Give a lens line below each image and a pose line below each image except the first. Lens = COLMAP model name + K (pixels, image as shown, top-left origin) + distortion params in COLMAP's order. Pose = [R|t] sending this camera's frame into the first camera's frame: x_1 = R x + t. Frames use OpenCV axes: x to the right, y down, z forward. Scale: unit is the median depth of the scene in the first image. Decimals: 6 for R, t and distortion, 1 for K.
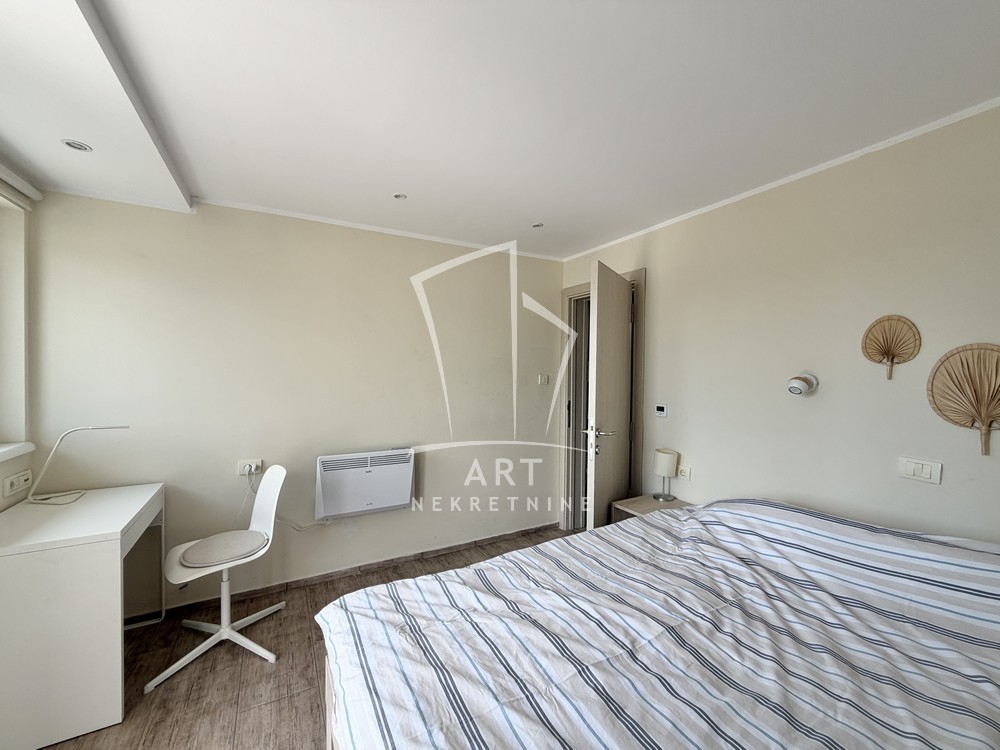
lens RADIAL K [[401.3, 0, 496.0], [0, 401.3, 377.5], [0, 0, 1]] dist [-0.001507, -0.000163]
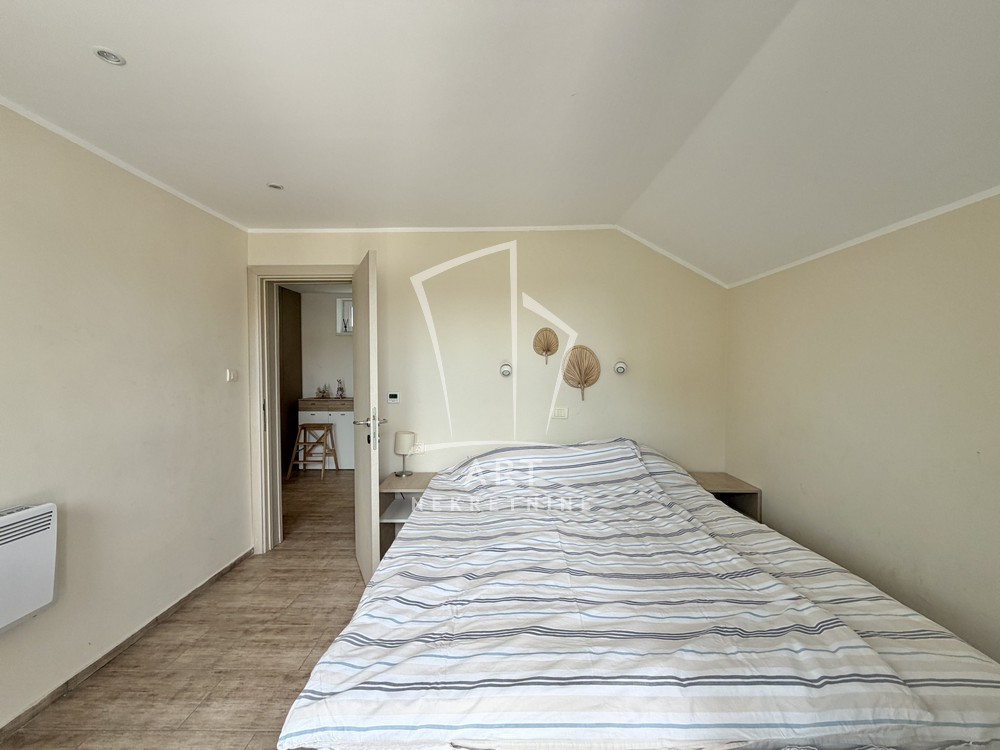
lens RADIAL K [[401.3, 0, 496.0], [0, 401.3, 377.5], [0, 0, 1]] dist [-0.001507, -0.000163]
pose [[0.492465, -0.031909, 0.869747, -0.721366], [0.031090, 0.999335, 0.019059, 0.024822], [-0.869777, 0.017655, 0.493130, 0.357778]]
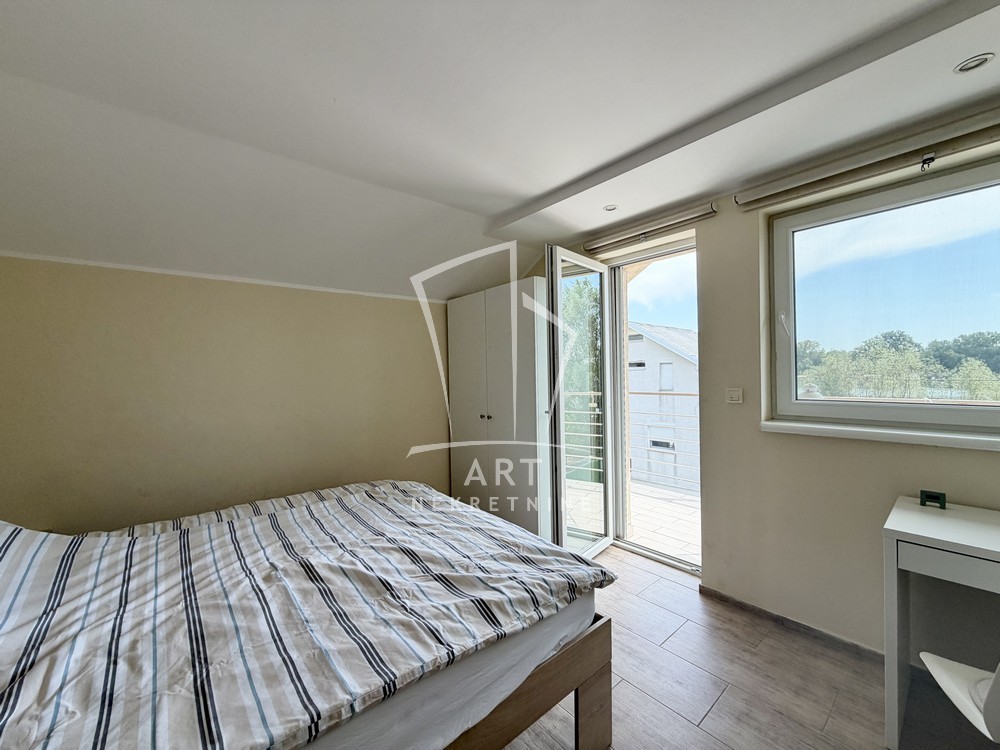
lens RADIAL K [[401.3, 0, 496.0], [0, 401.3, 377.5], [0, 0, 1]] dist [-0.001507, -0.000163]
pose [[-0.980583, 0.003576, -0.196071, 0.067459], [-0.001296, 0.999694, 0.024716, 0.023121], [0.196100, 0.024490, -0.980278, 1.774826]]
